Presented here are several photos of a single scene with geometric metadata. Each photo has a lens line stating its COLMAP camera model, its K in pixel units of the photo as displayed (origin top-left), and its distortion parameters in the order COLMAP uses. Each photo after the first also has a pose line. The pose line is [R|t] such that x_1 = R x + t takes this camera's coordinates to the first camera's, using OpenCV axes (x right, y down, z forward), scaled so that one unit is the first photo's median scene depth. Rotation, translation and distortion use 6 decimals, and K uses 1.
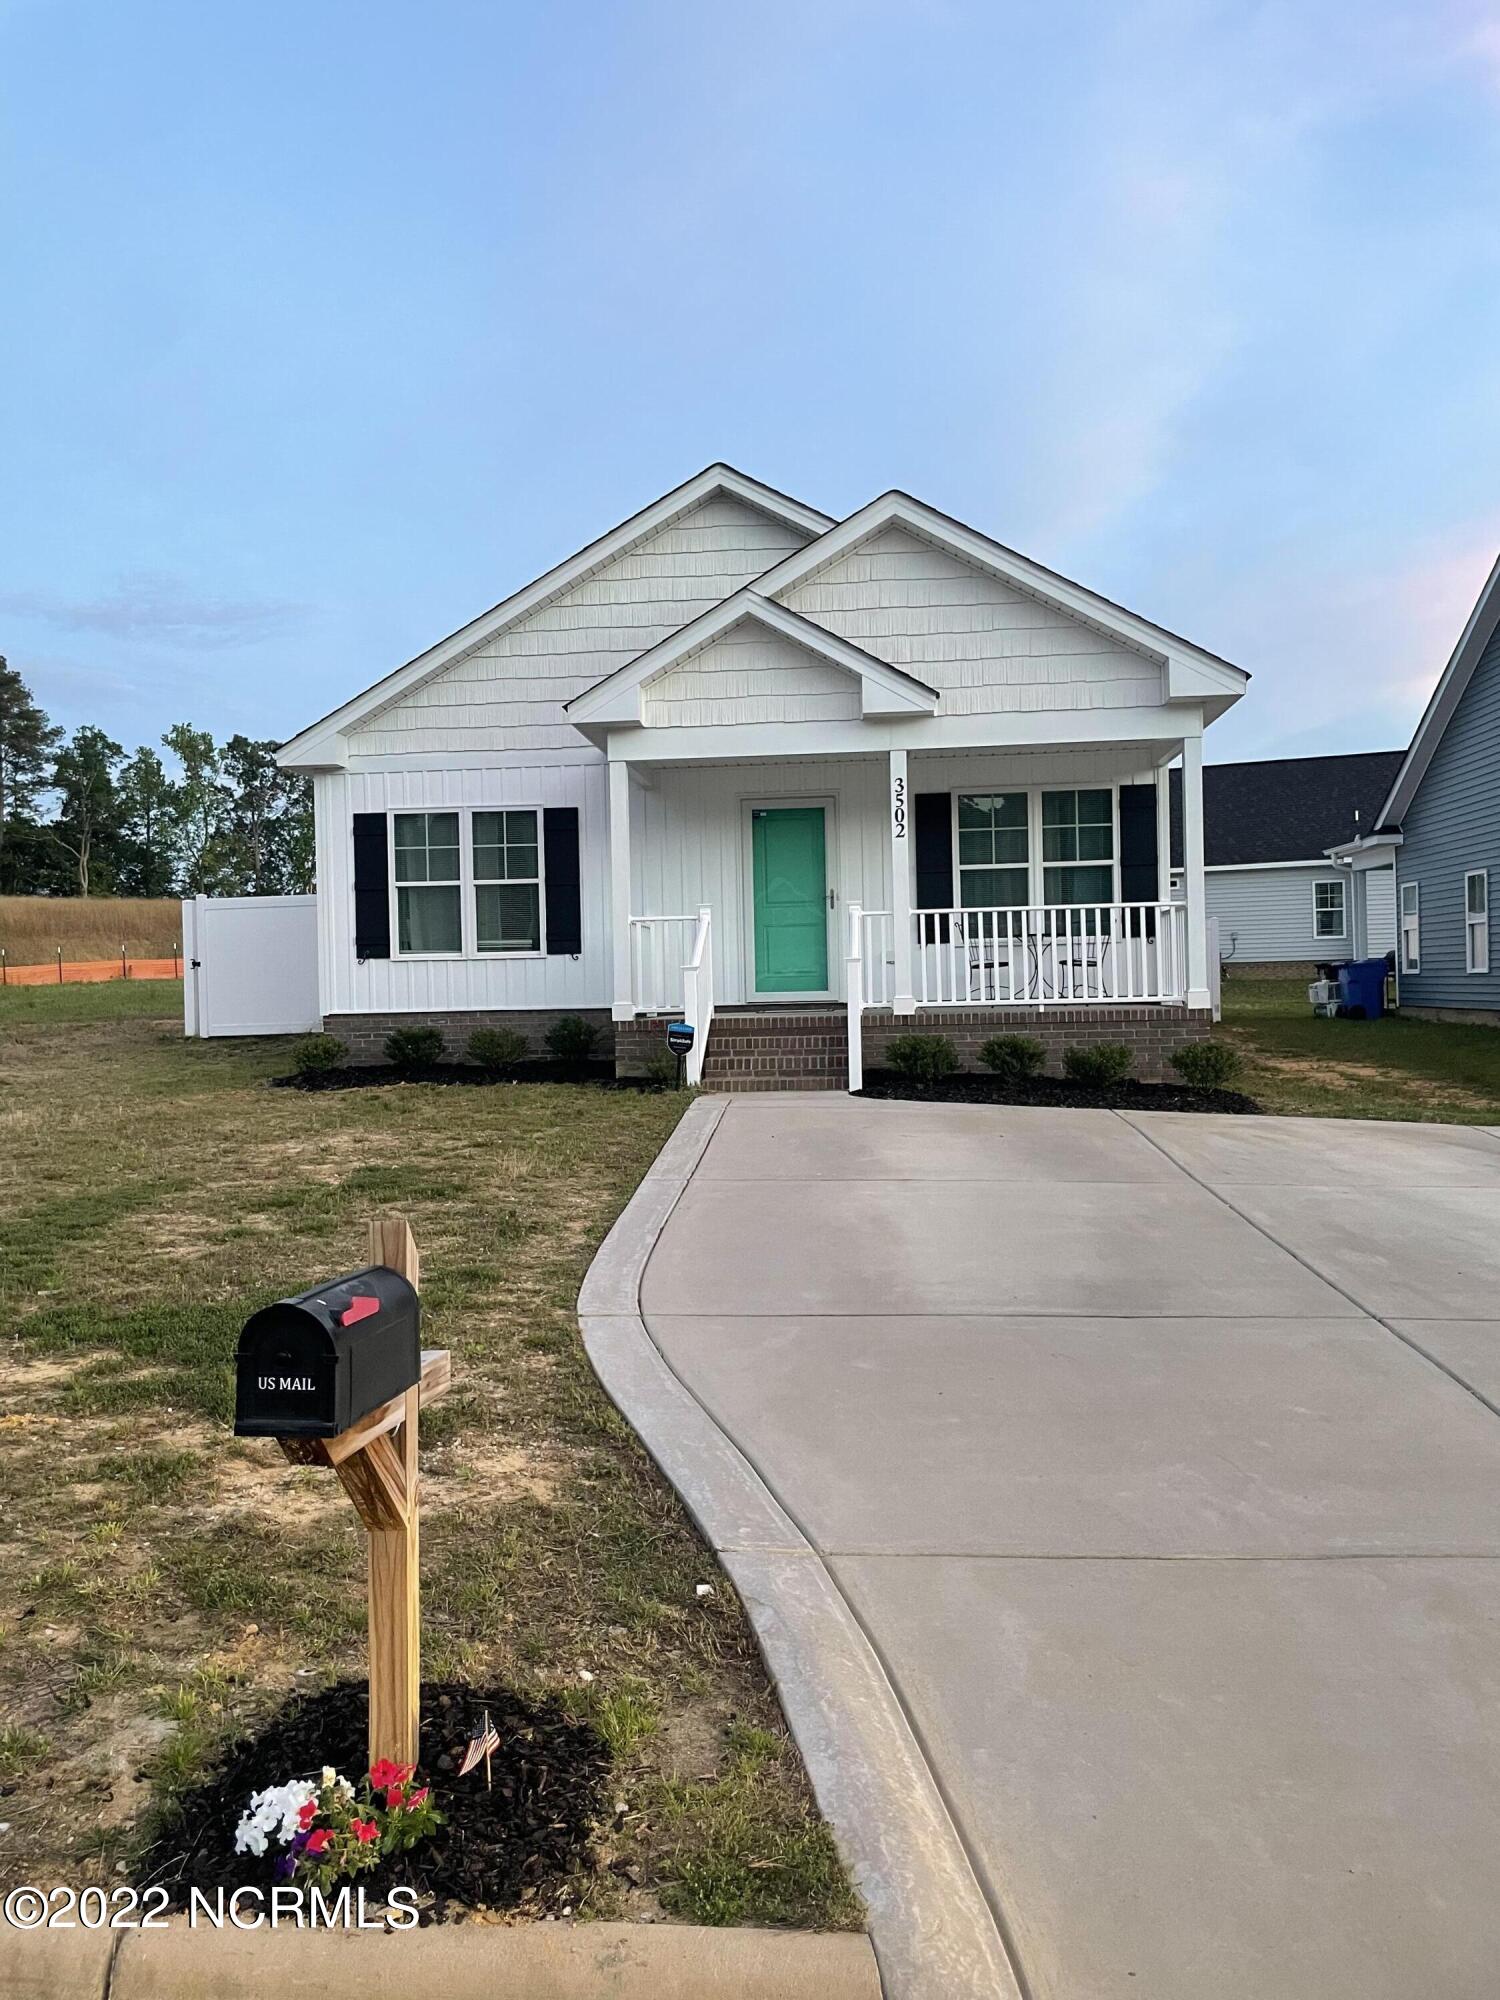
lens RADIAL K [[1531.4, 0, 721.5], [0, 1531.4, 988.8], [0, 0, 1]] dist [0.039787, -0.085954]
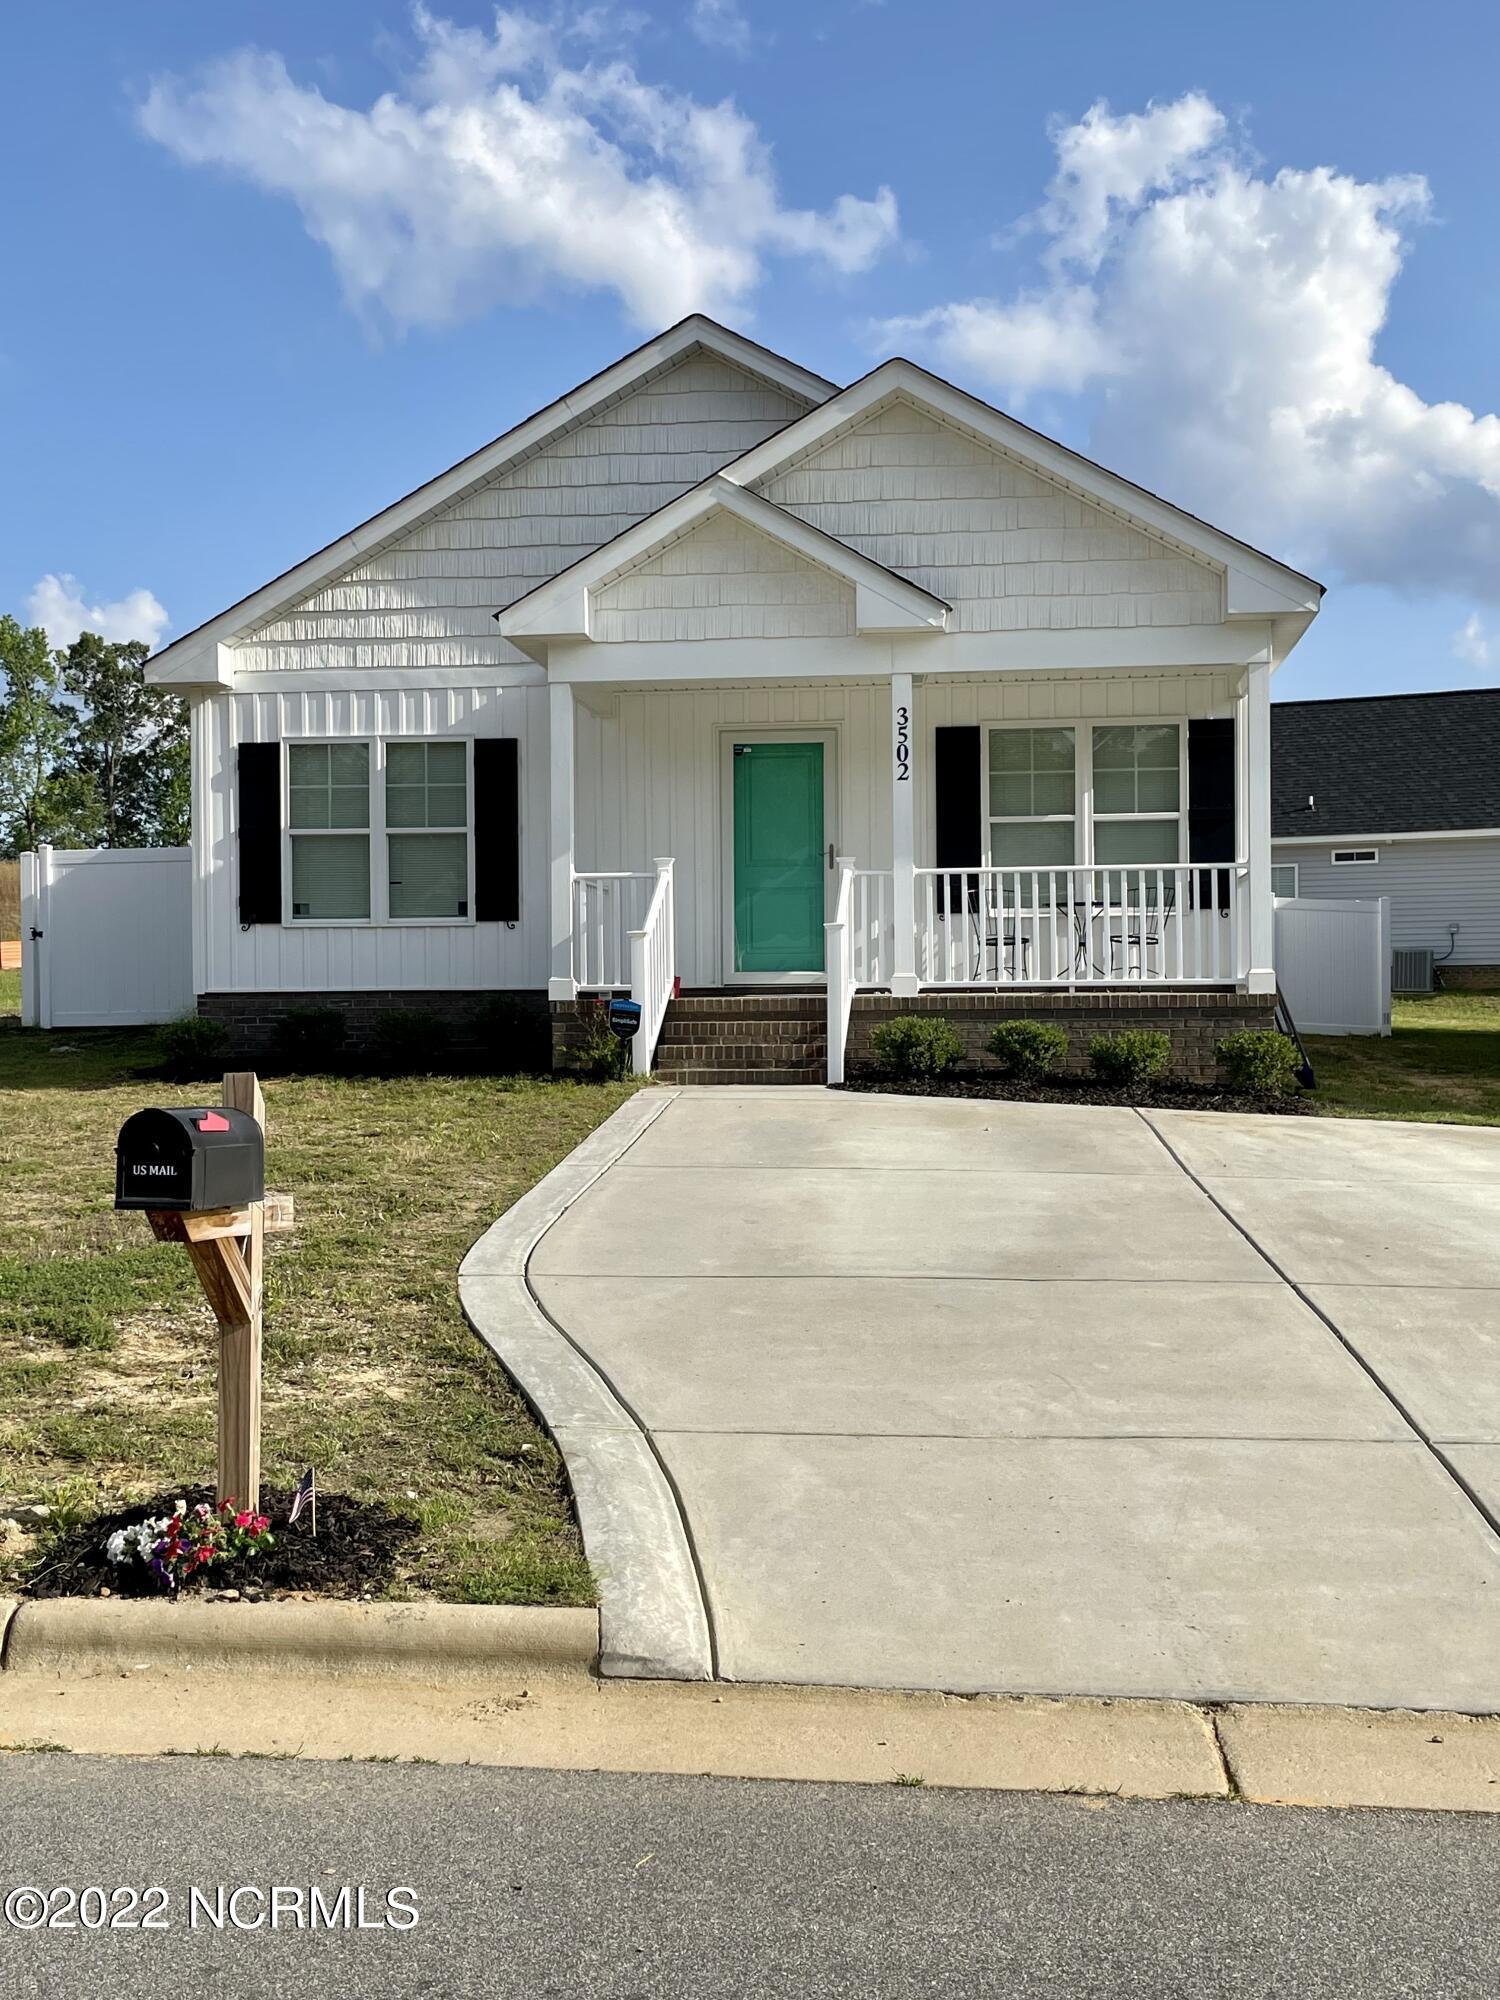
lens RADIAL K [[2205.6, 0, 750.0], [0, 2205.6, 1000.0], [0, 0, 1]] dist [0.001435, -0.004593]
pose [[0.999846, 0.014263, -0.010261, 0.051435], [-0.014289, 0.999895, -0.002471, 0.023666], [0.010224, 0.002617, 0.999944, -0.186531]]
